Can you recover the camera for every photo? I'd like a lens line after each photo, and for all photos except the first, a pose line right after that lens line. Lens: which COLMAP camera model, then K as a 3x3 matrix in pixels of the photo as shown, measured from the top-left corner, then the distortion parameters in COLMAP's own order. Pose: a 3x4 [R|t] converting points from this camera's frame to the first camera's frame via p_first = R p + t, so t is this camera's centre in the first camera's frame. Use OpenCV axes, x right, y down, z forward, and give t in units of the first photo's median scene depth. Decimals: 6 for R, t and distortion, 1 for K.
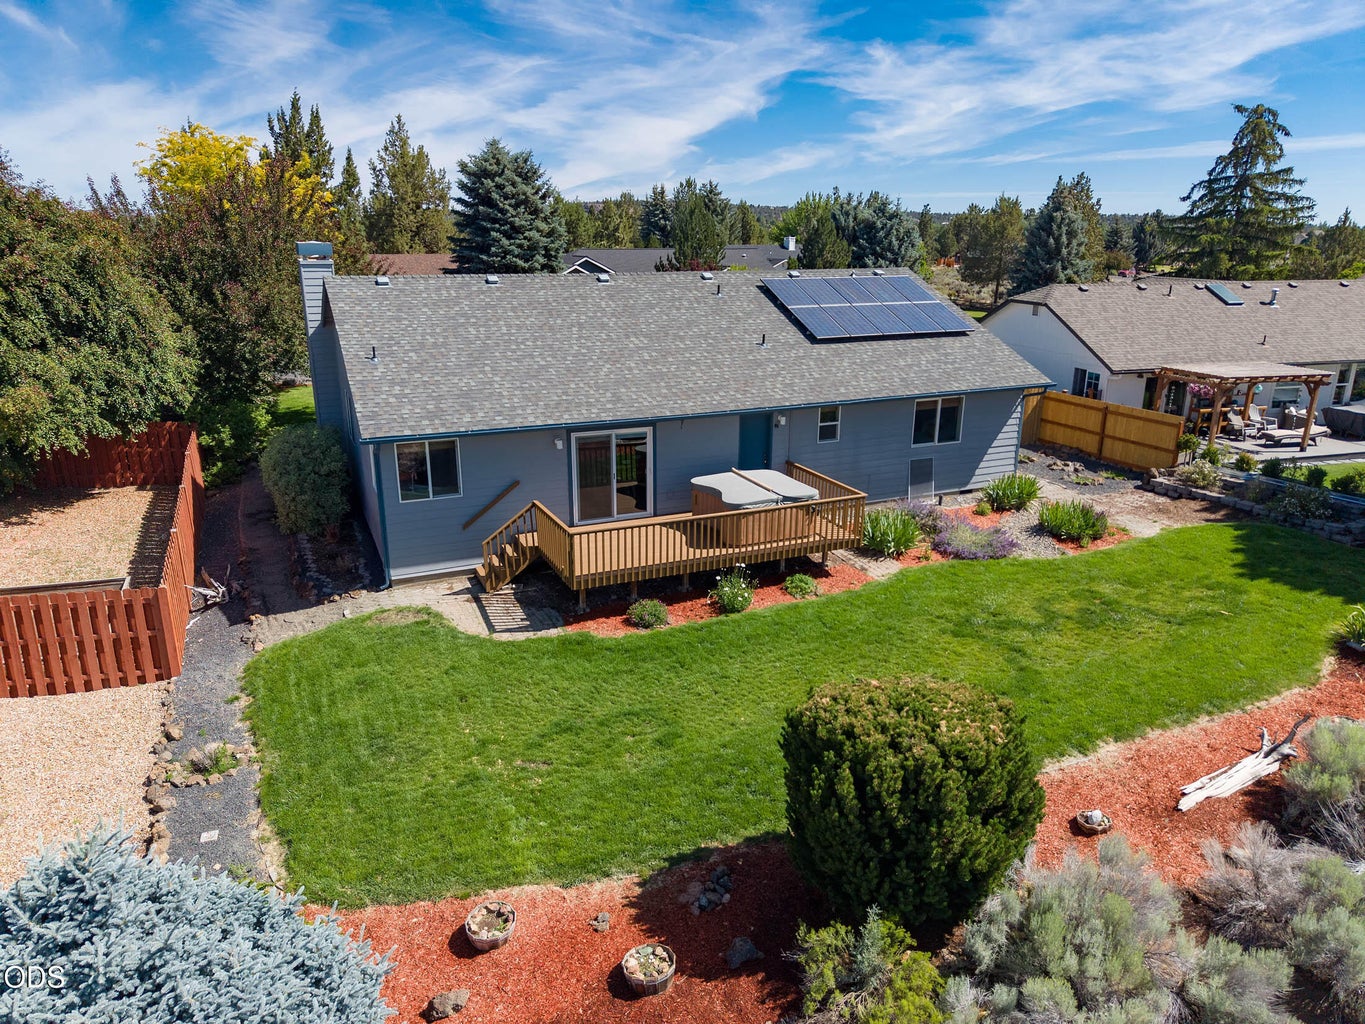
lens RADIAL K [[914.2, 0, 682.5], [0, 914.2, 512.0], [0, 0, 1]] dist [0.017038, -0.014010]
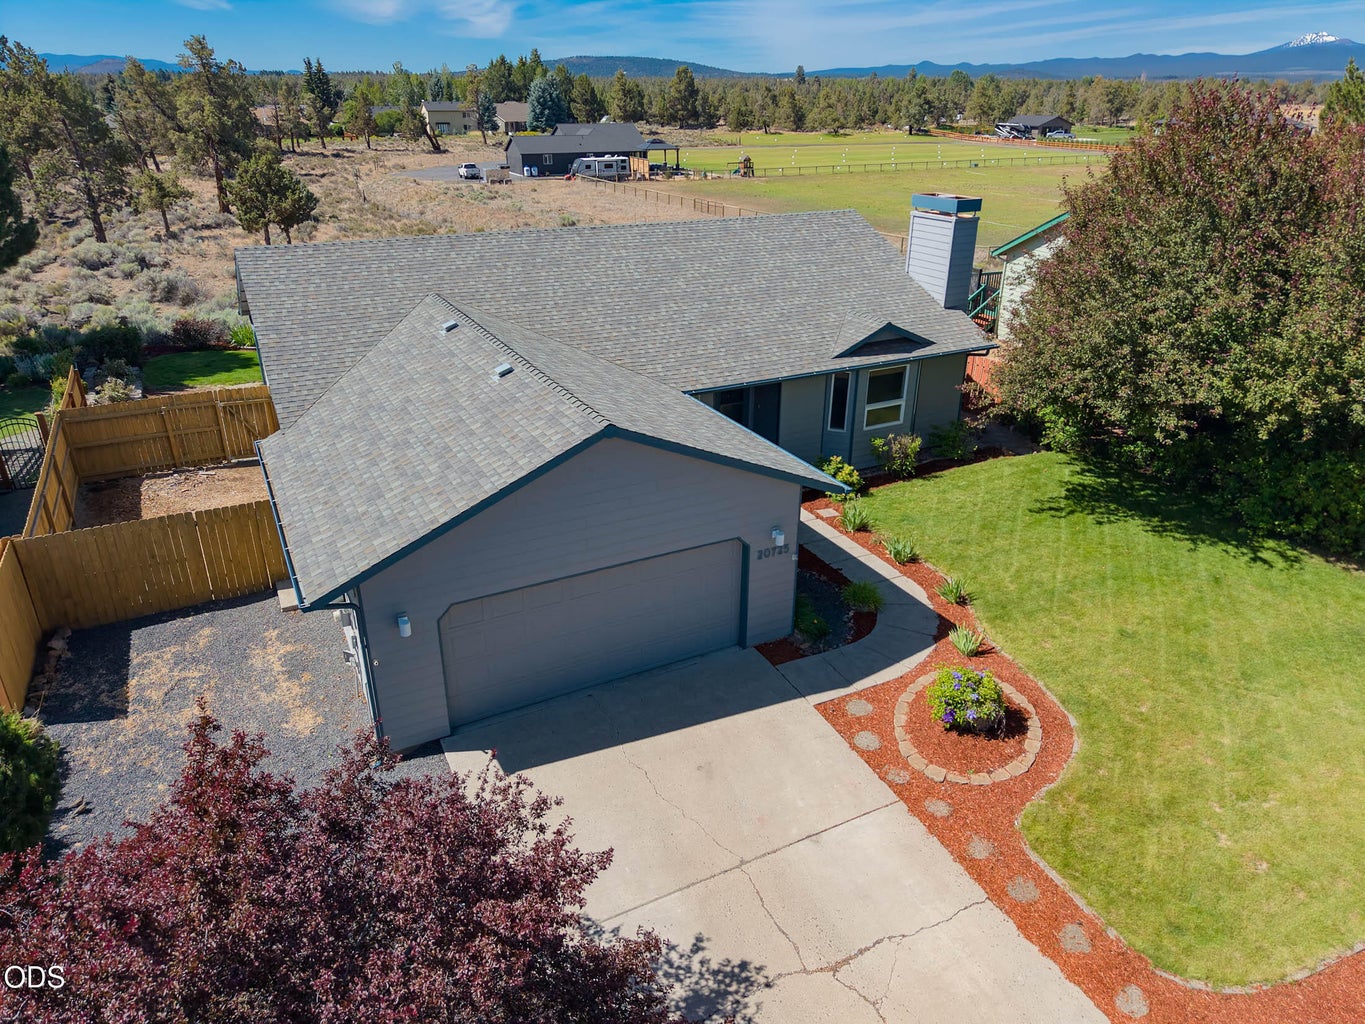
lens RADIAL K [[912.0, 0, 682.5], [0, 912.0, 512.0], [0, 0, 1]] dist [0.026194, -0.023258]
pose [[-0.998478, 0.011441, -0.053953, -0.073492], [-0.027328, 0.747089, 0.664162, -0.891667], [0.047907, 0.664626, -0.745639, 2.530485]]
